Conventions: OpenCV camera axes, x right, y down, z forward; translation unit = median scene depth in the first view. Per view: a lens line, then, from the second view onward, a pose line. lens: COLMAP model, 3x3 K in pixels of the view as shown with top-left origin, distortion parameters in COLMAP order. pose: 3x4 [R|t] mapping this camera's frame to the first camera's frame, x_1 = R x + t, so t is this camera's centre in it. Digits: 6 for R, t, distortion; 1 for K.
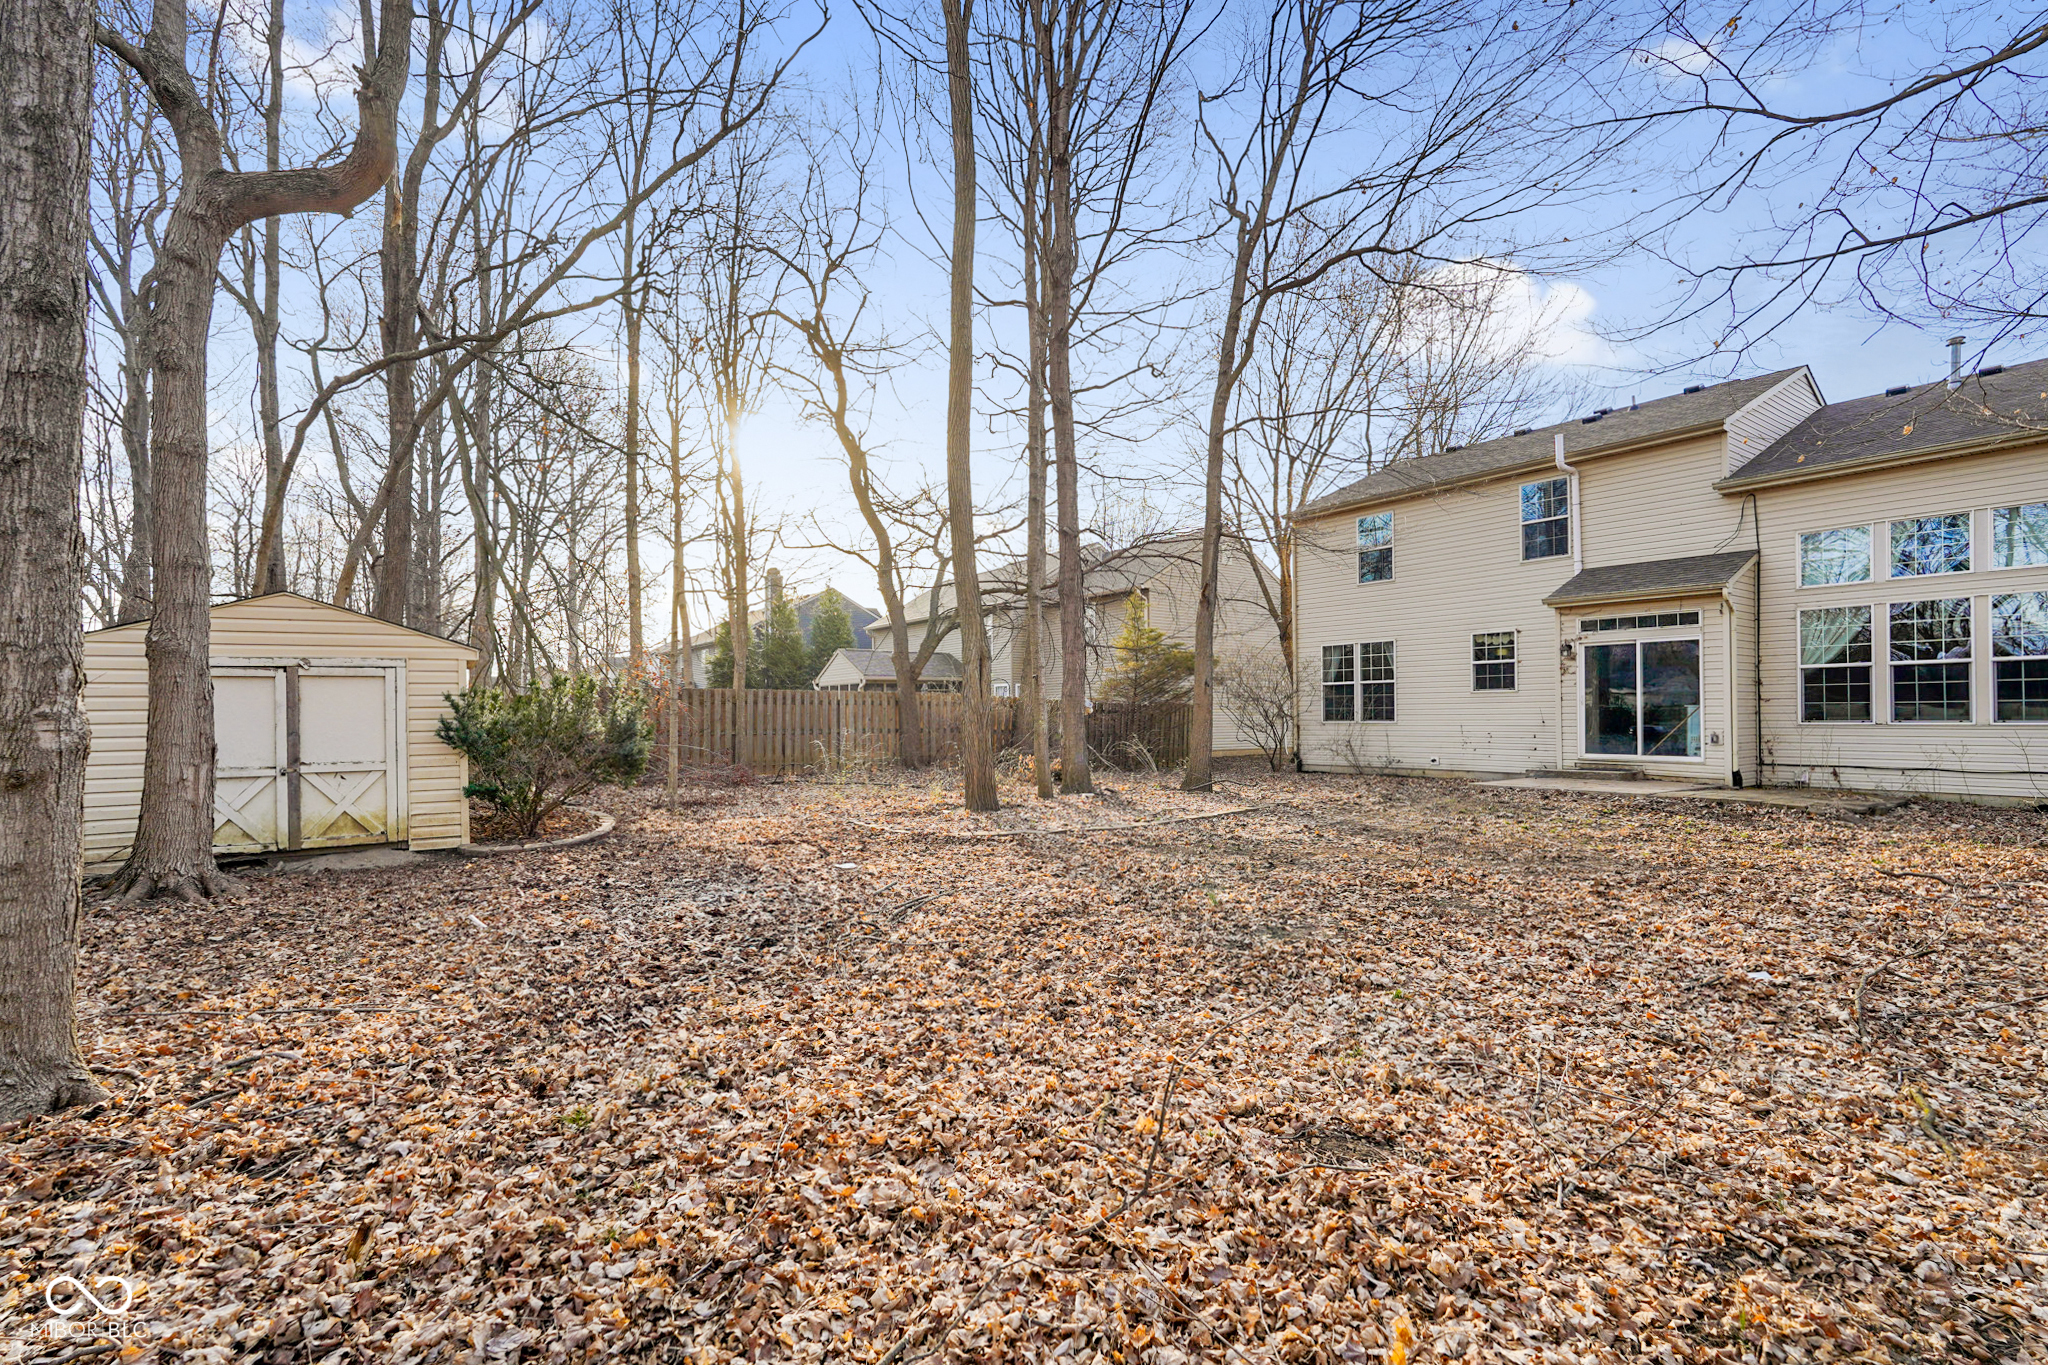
lens RADIAL K [[917.1, 0, 1023.1], [0, 917.1, 689.1], [0, 0, 1]] dist [-0.009479, 0.009909]
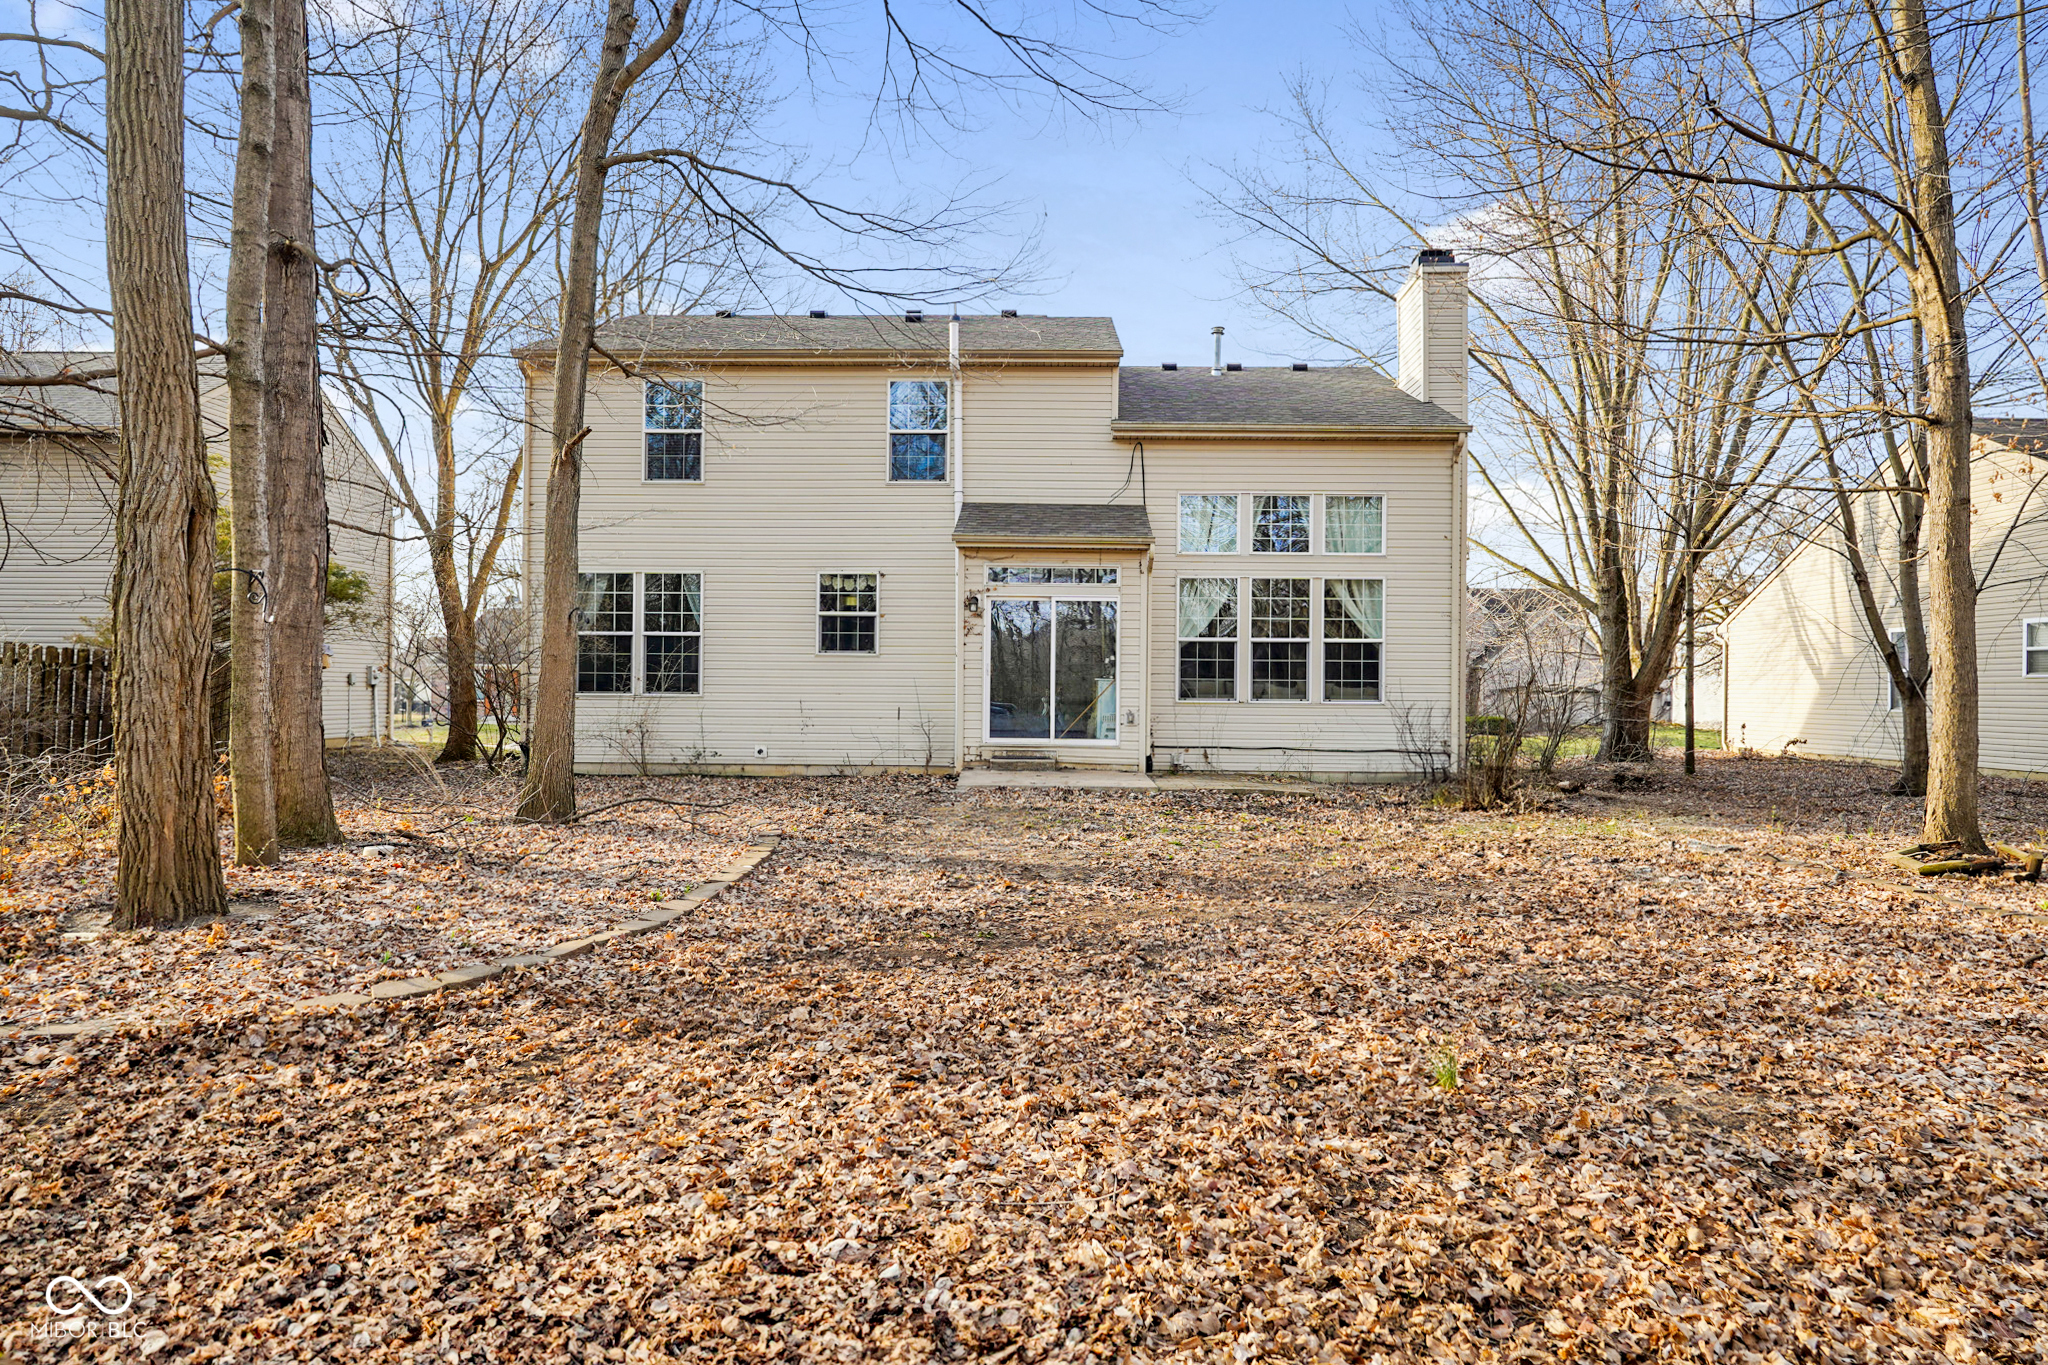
lens RADIAL K [[1184.1, 0, 1024.0], [0, 1184.1, 682.5], [0, 0, 1]] dist [-0.003135, -0.000362]
pose [[0.605083, 0.015663, 0.796008, -0.171603], [-0.037356, 0.999264, 0.008734, 0.012966], [-0.795285, -0.035021, 0.605223, 0.362862]]
